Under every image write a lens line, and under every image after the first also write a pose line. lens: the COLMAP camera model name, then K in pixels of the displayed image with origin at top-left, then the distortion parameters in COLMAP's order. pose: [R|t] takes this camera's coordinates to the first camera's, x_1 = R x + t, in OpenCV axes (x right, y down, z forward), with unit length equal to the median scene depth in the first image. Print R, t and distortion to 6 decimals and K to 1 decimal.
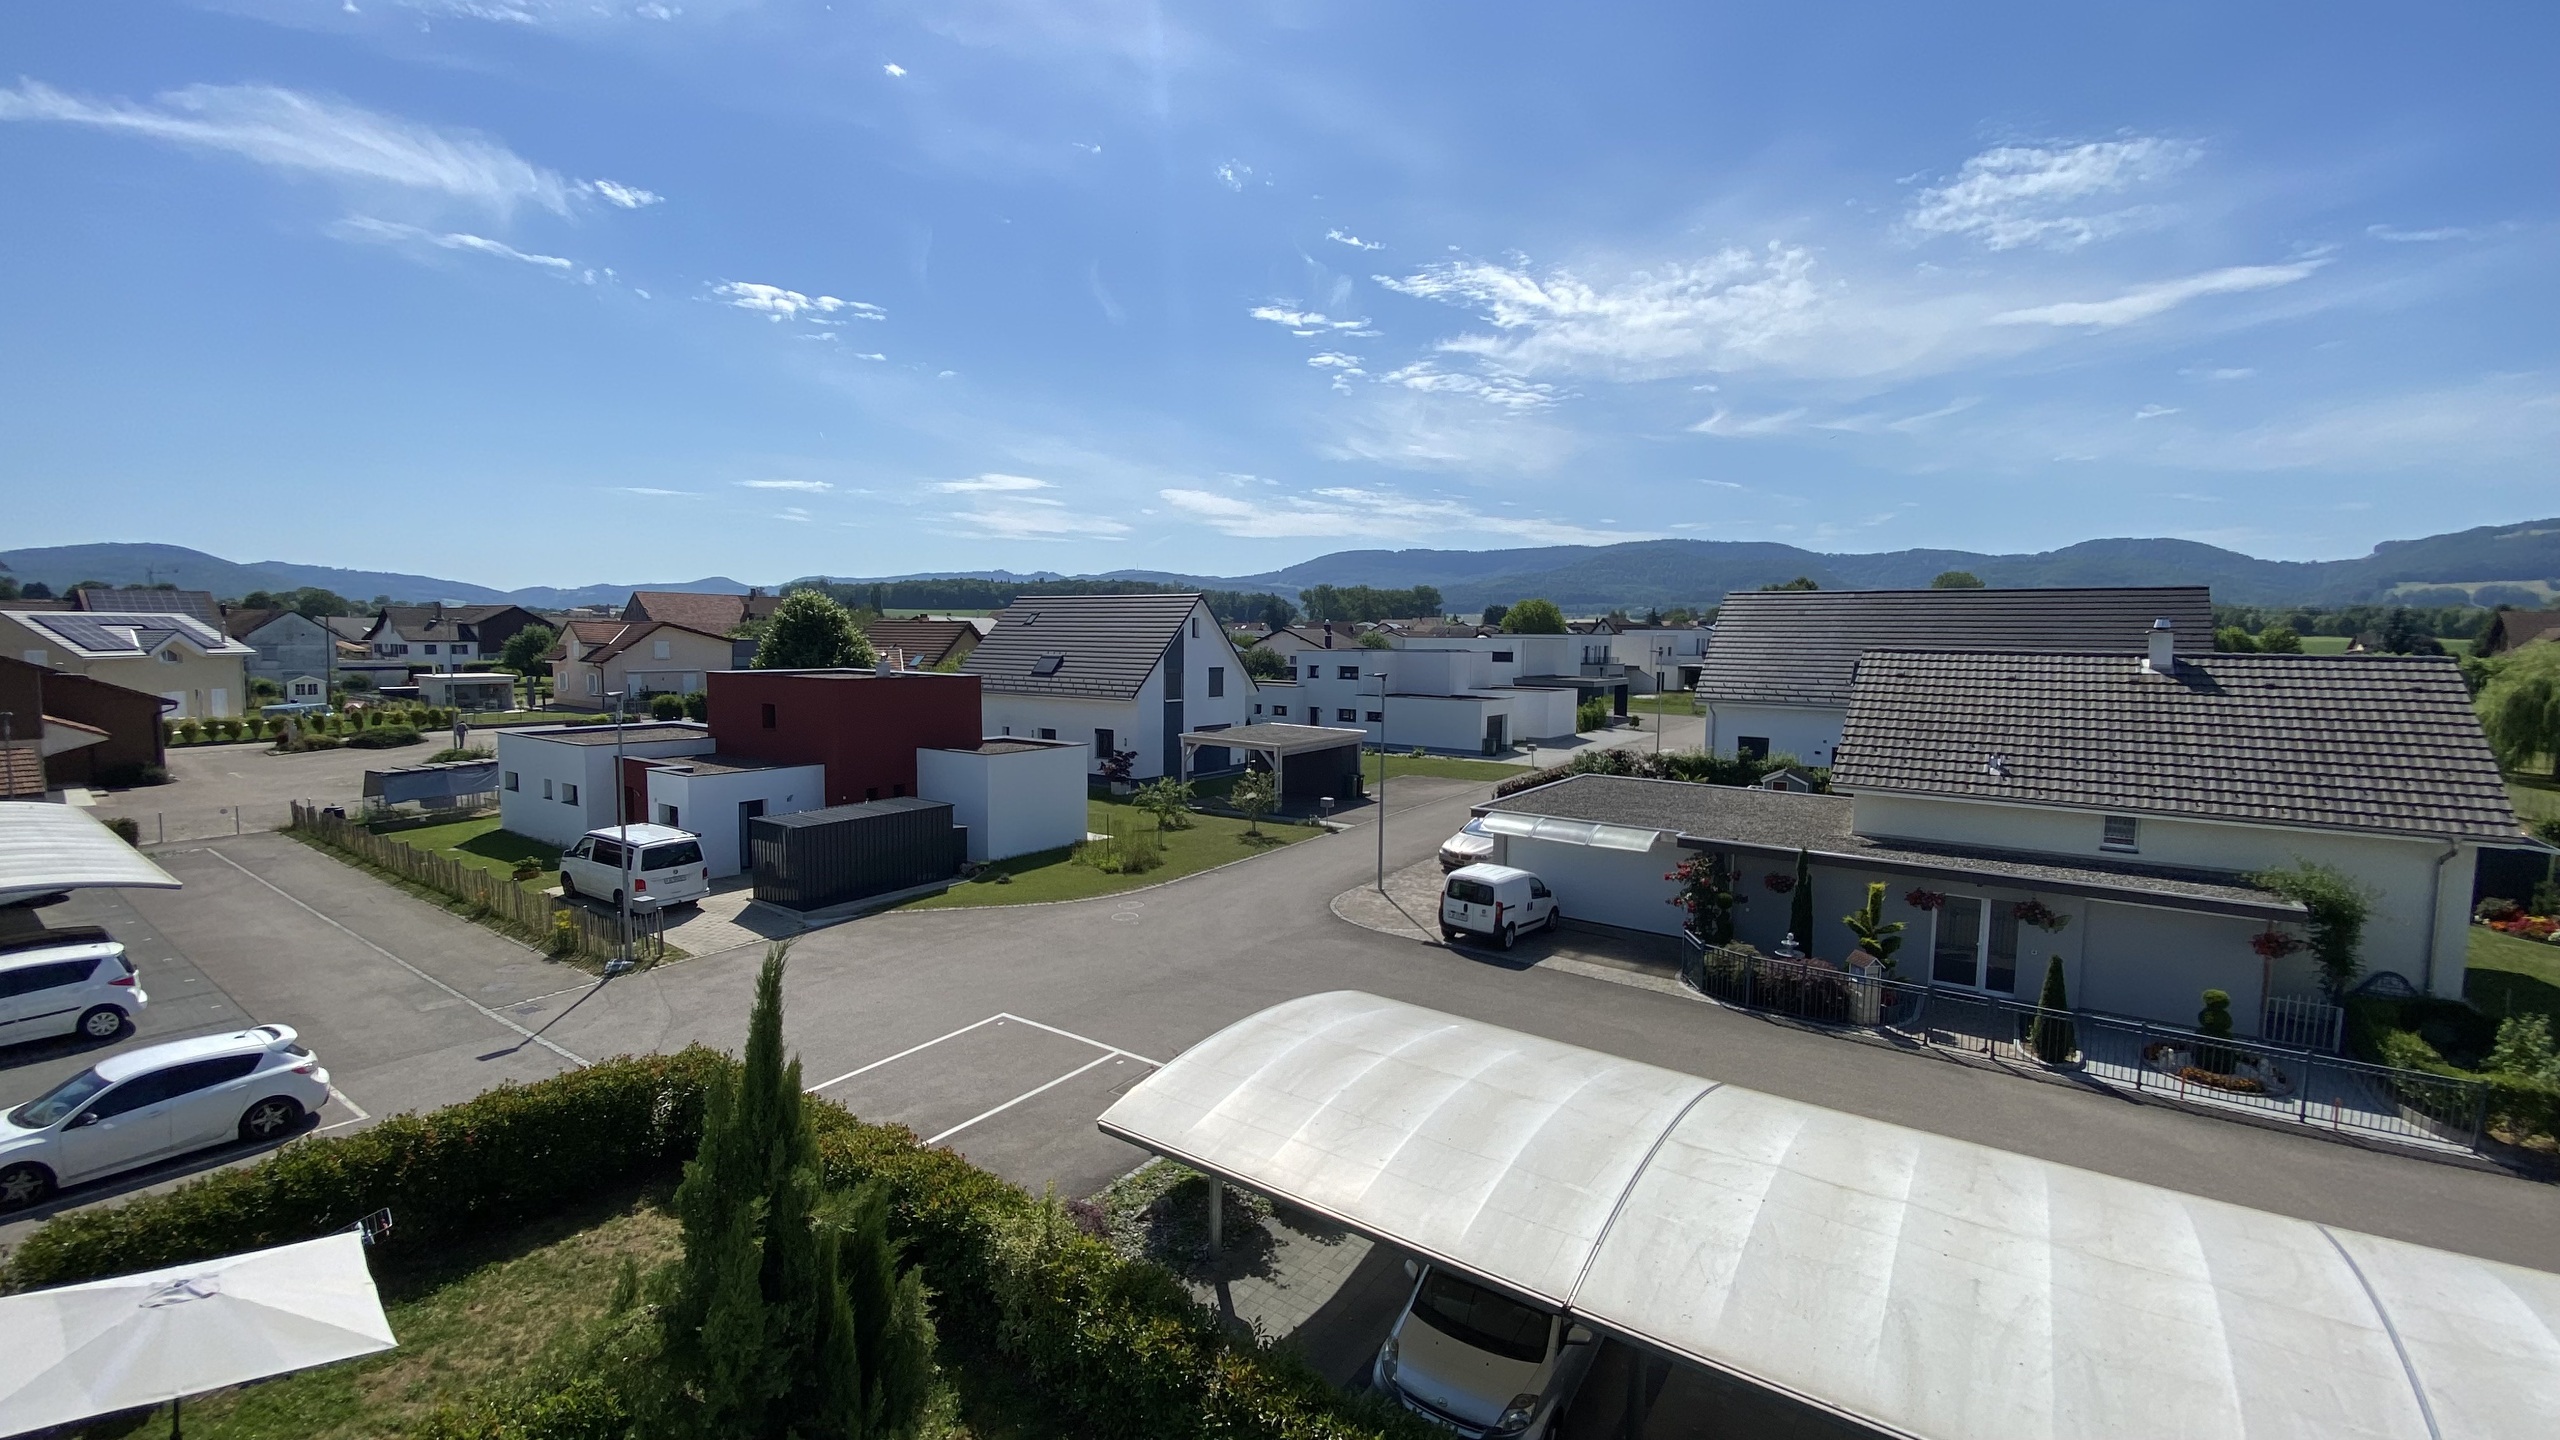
lens RADIAL K [[1041.8, 0, 1286.8], [0, 1041.8, 723.0], [0, 0, 1]] dist [0.026525, -0.024028]
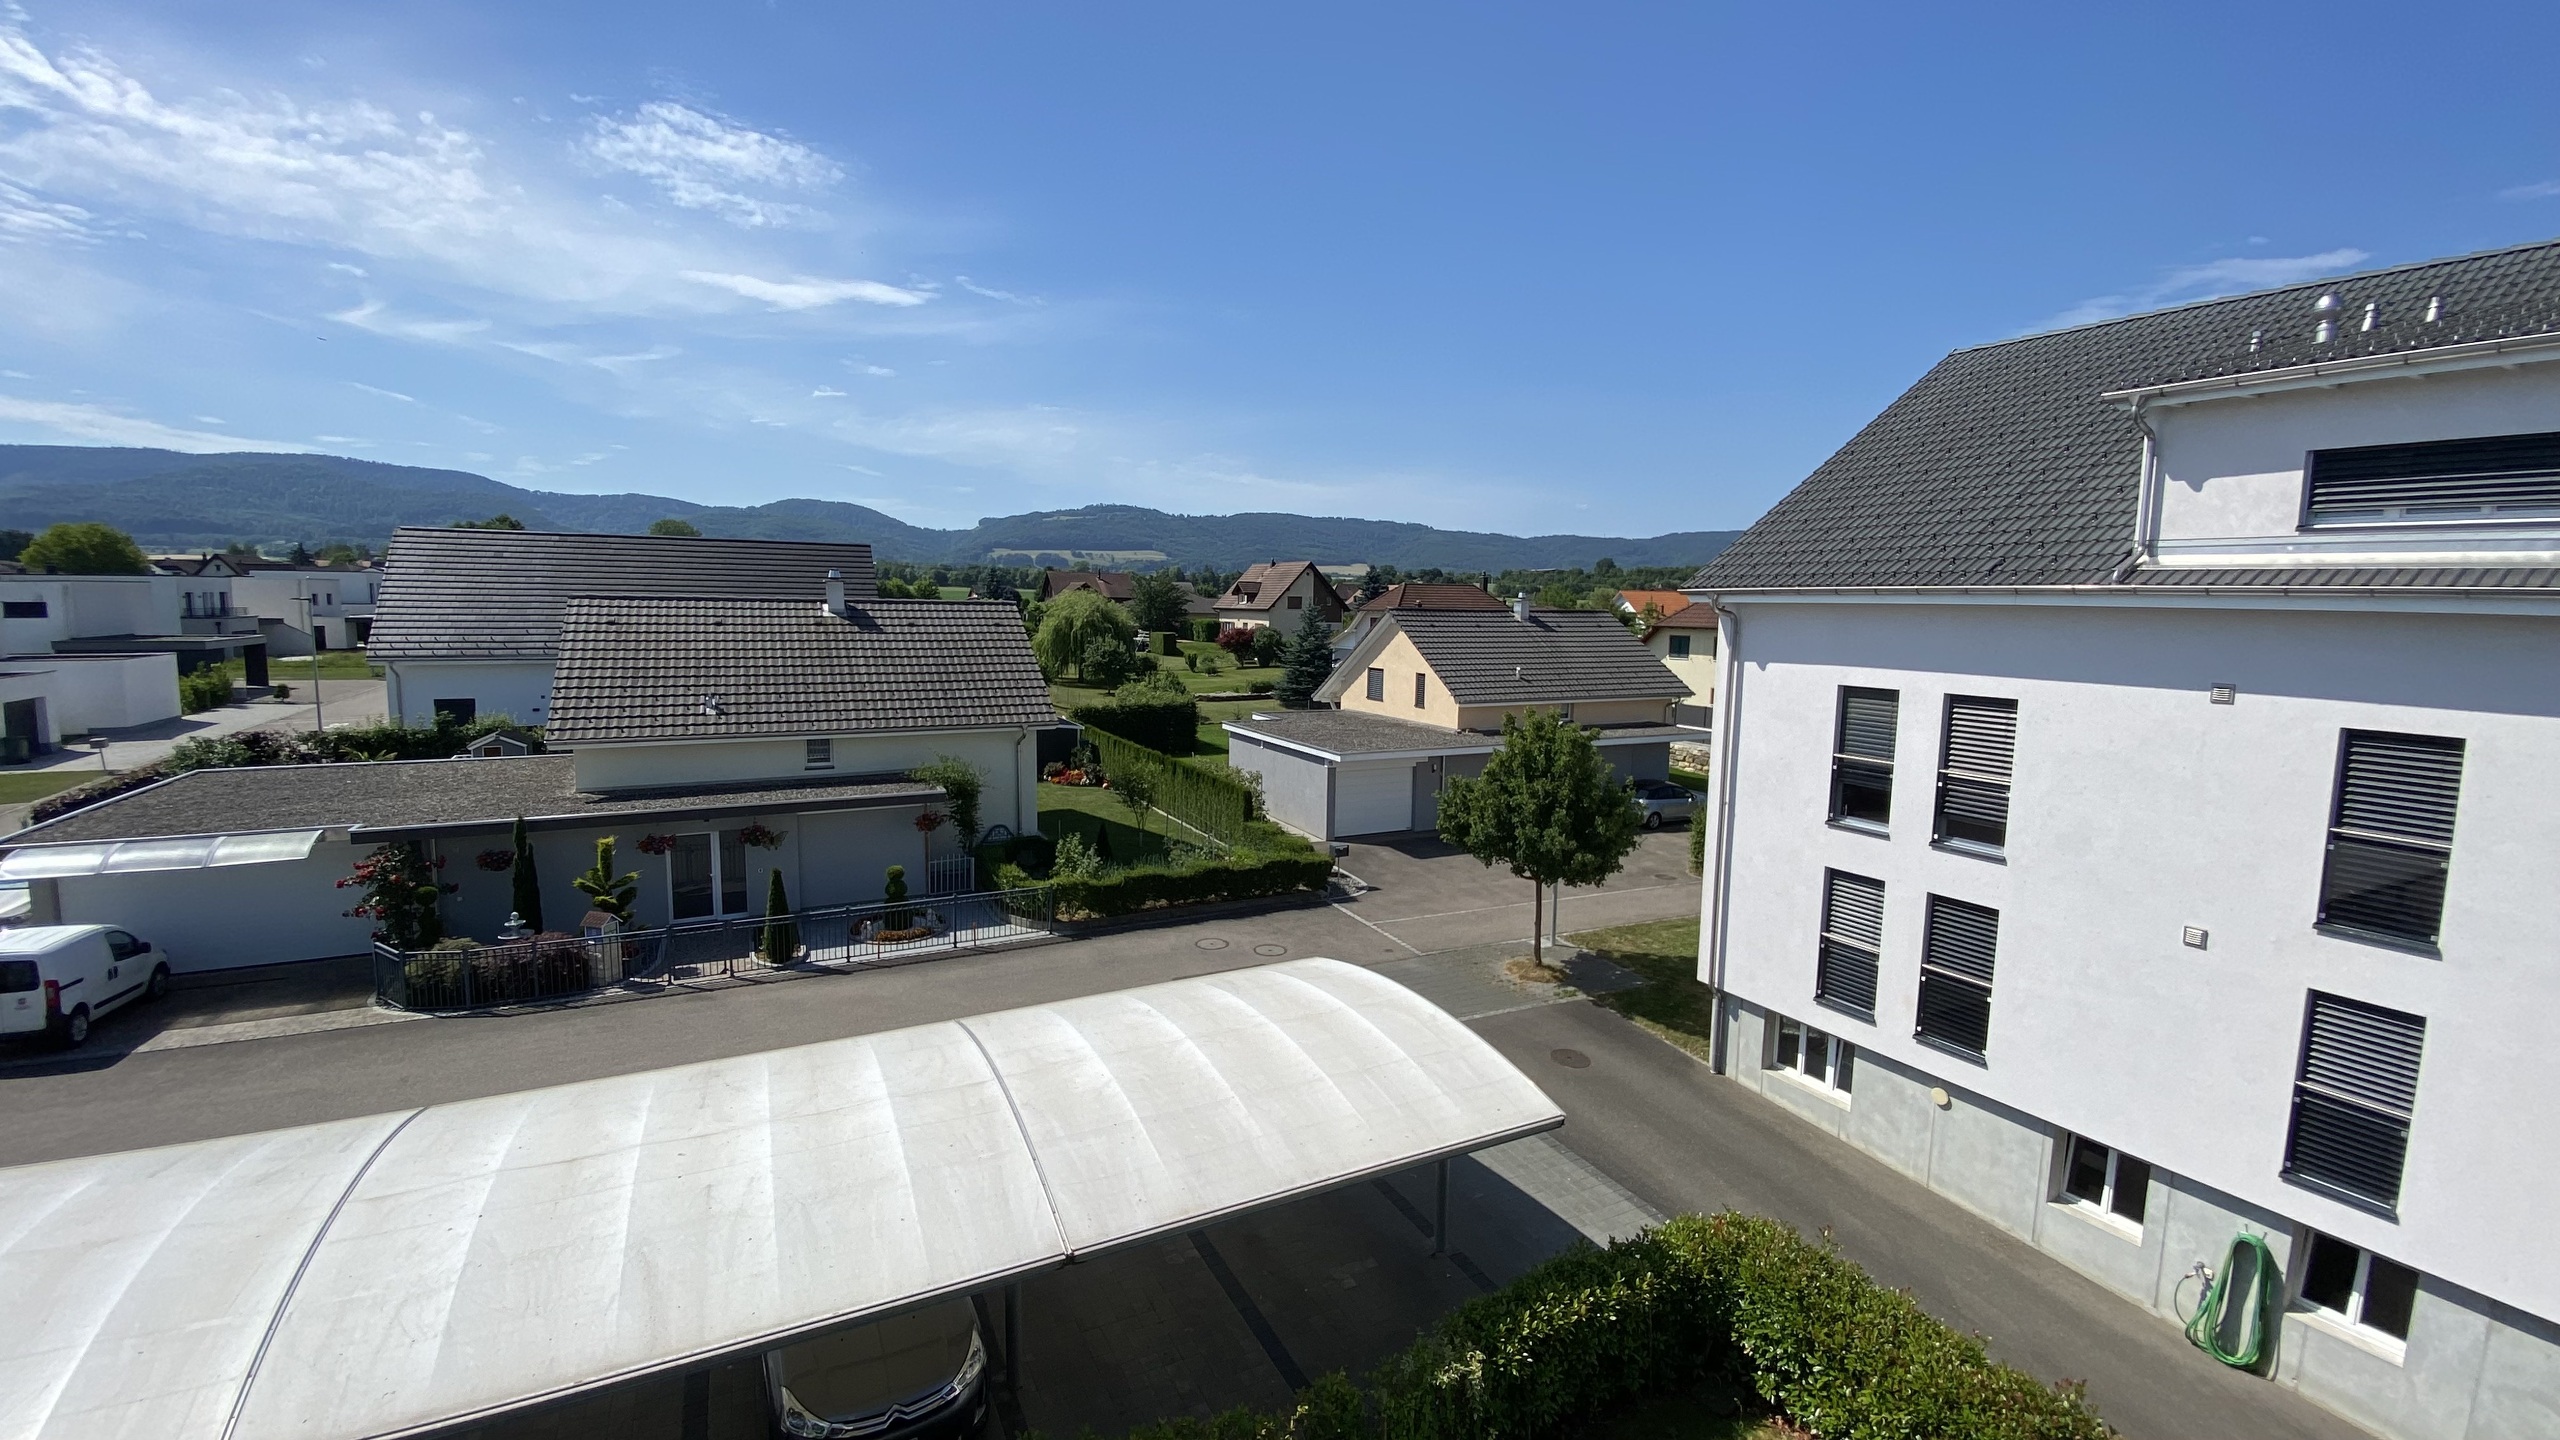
lens RADIAL K [[1041.8, 0, 1286.8], [0, 1041.8, 723.0], [0, 0, 1]] dist [0.026525, -0.024028]
pose [[0.468972, -0.107333, 0.876667, 0.018673], [0.063788, 0.994112, 0.087588, 0.002368], [-0.880907, 0.014844, 0.473057, -0.013007]]
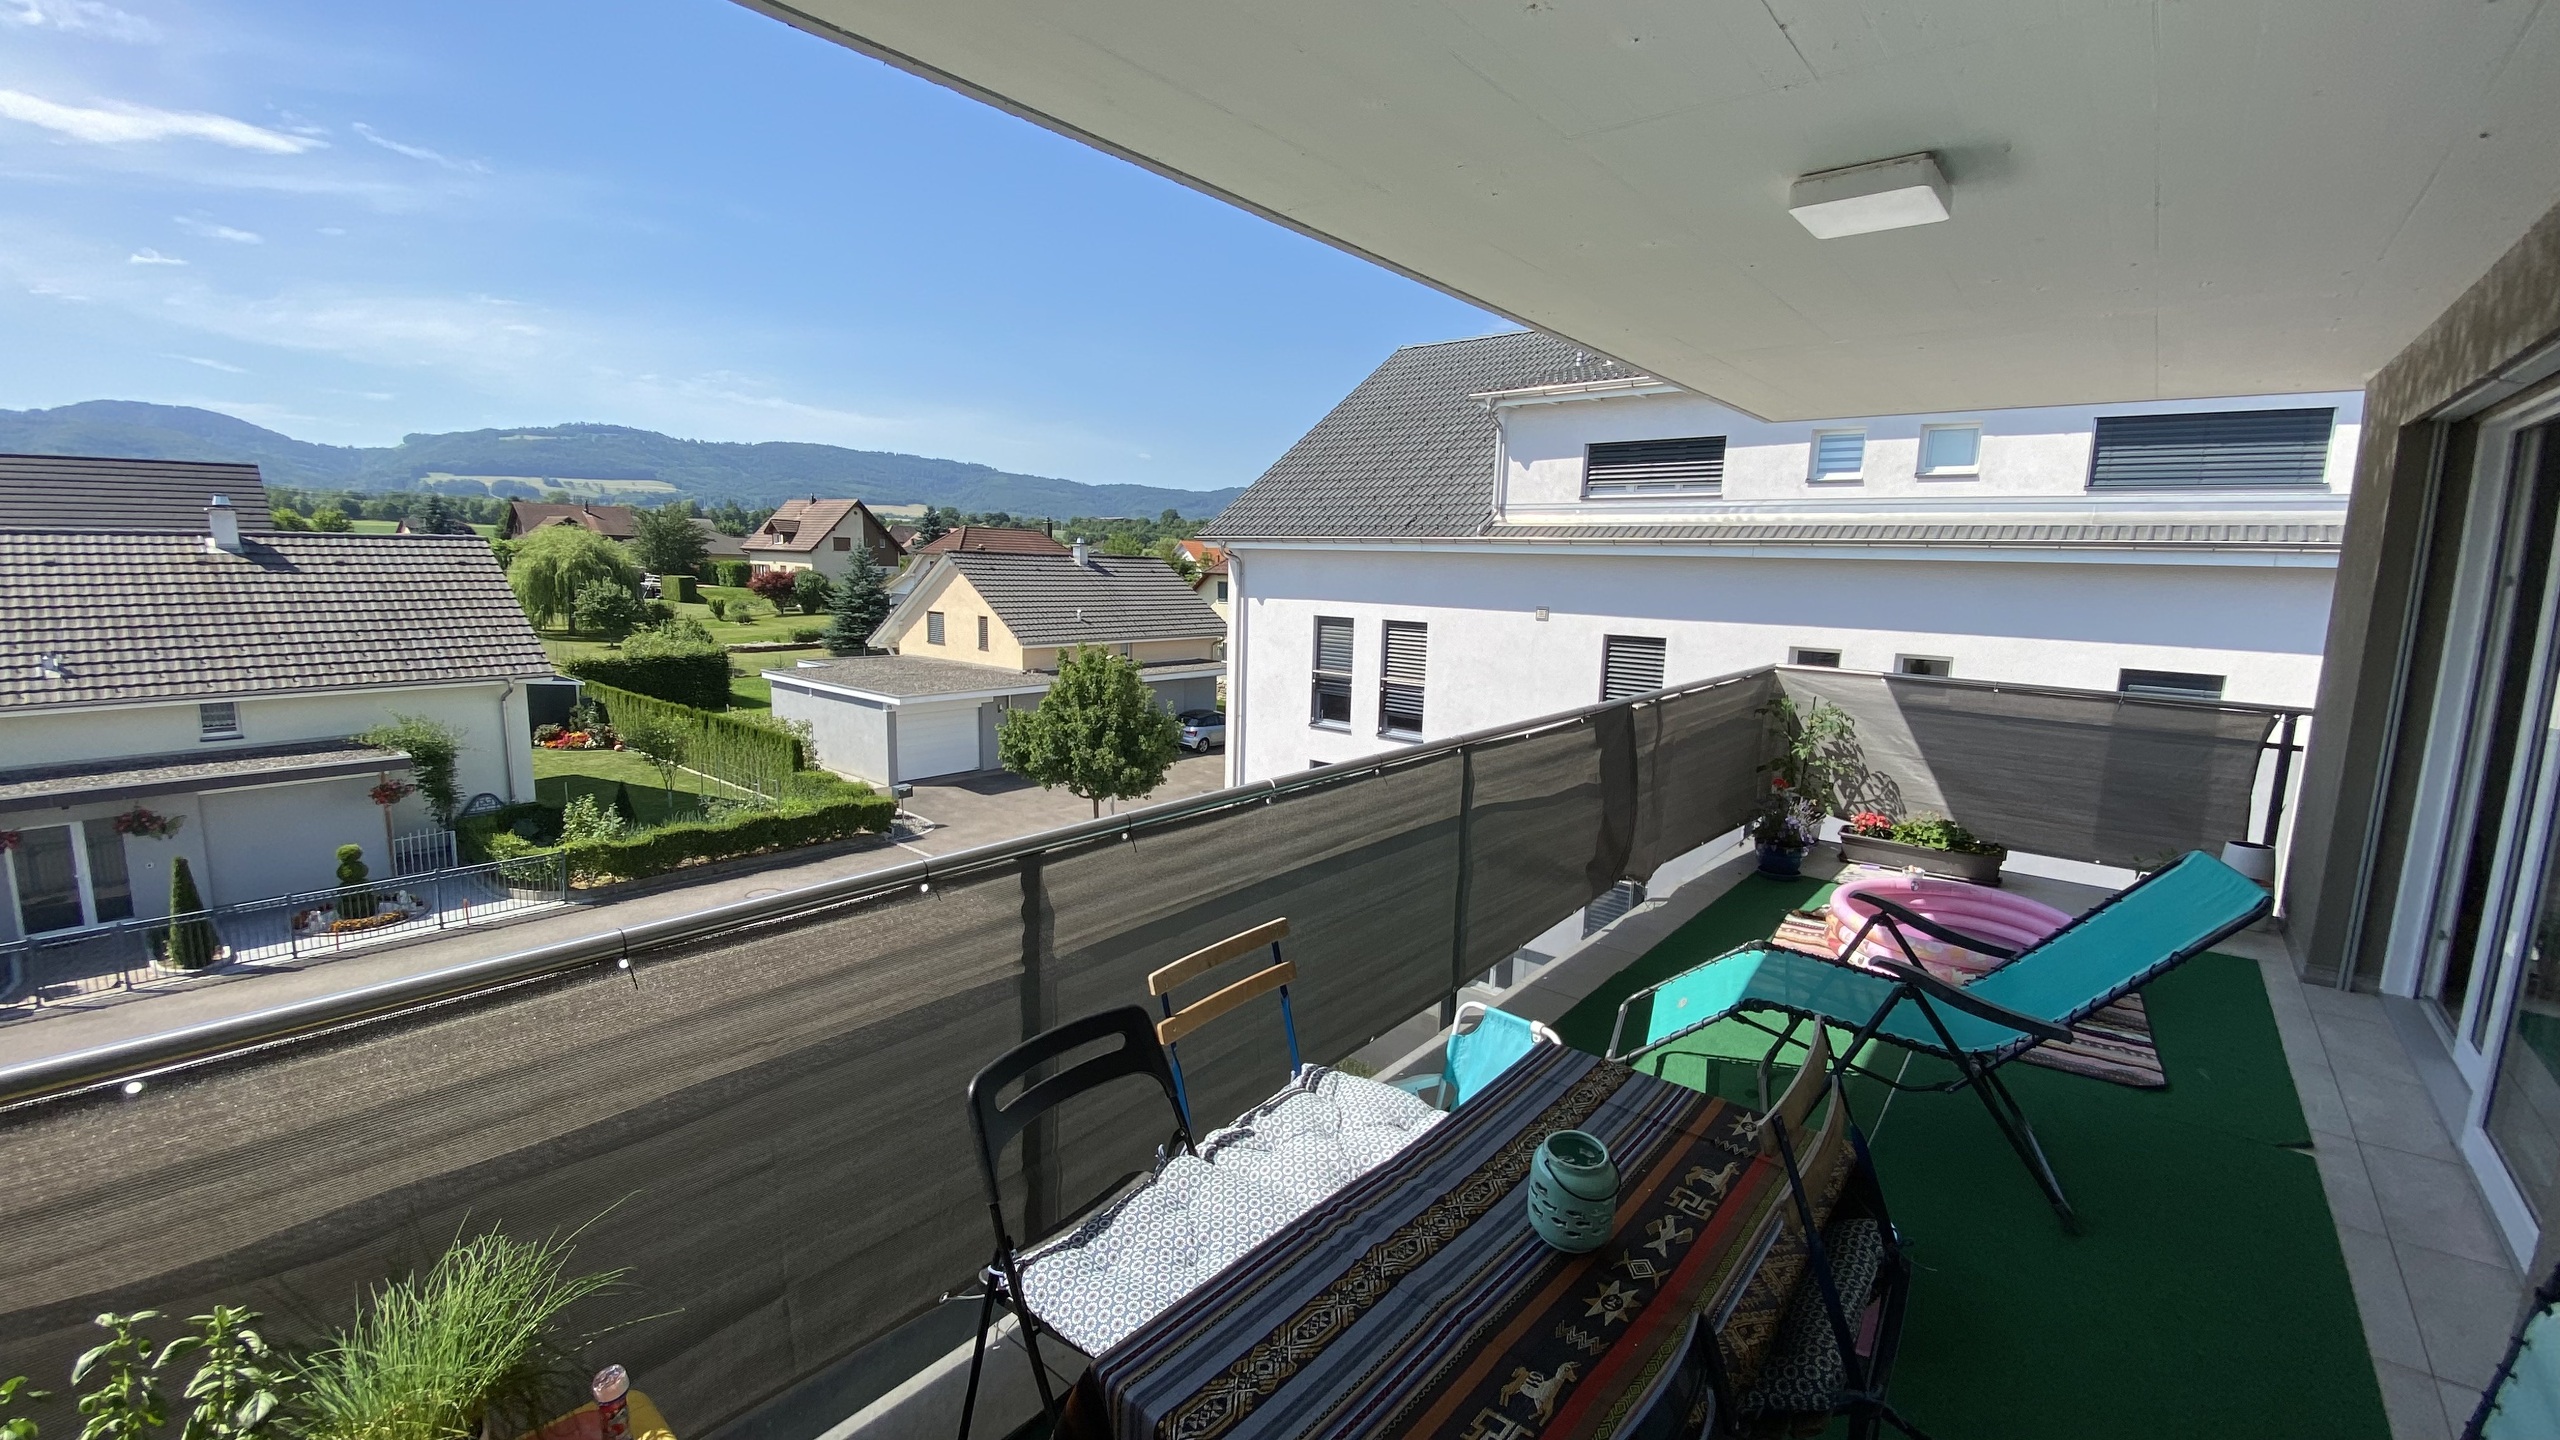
lens RADIAL K [[1052.9, 0, 1329.2], [0, 1052.9, 705.6], [0, 0, 1]] dist [-0.013545, -0.008005]
pose [[0.050304, -0.149784, 0.987438, -0.074478], [0.055328, 0.987590, 0.146988, 0.009413], [-0.997200, 0.047239, 0.057967, -0.064159]]
